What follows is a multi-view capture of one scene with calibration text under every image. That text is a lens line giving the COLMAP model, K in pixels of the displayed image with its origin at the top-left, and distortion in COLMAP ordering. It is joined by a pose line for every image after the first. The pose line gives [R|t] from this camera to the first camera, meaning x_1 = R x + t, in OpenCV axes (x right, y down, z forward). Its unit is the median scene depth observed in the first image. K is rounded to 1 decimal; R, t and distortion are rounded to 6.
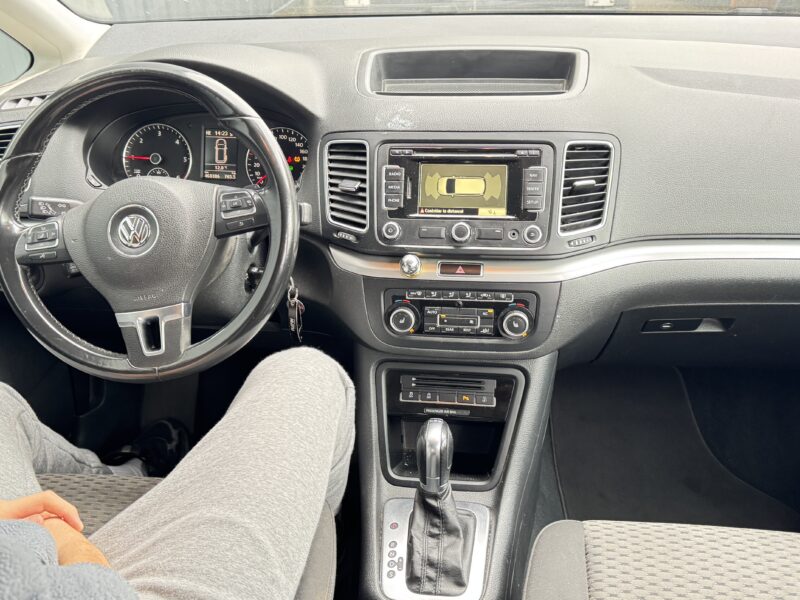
lens RADIAL K [[674.8, 0, 400.0], [0, 674.8, 300.0], [0, 0, 1]] dist [0.126226, 0.000453]
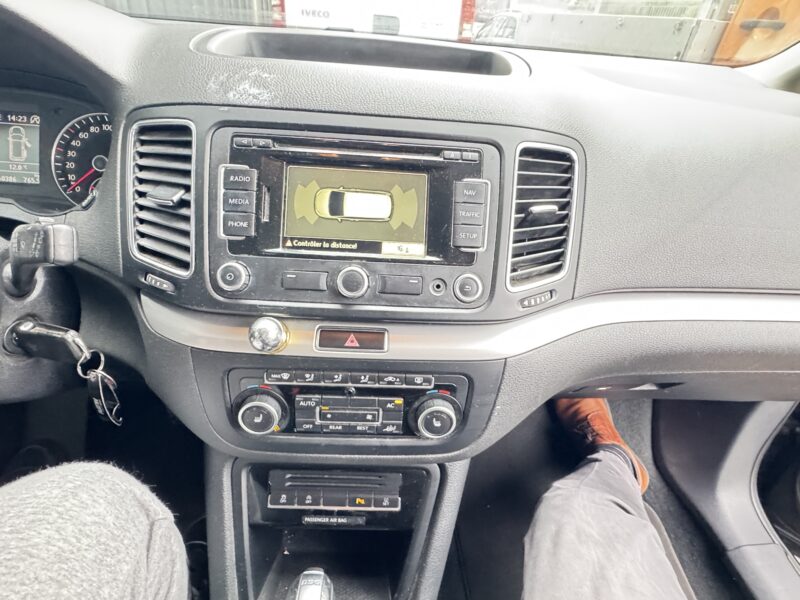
lens RADIAL K [[435.5, 0, 400.0], [0, 435.5, 300.0], [0, 0, 1]] dist [0.000422, -0.000334]
pose [[0.984473, 0.002845, 0.175512, 0.062164], [-0.010293, 0.999084, 0.041538, -0.098029], [-0.175233, -0.042699, 0.983601, 0.598231]]
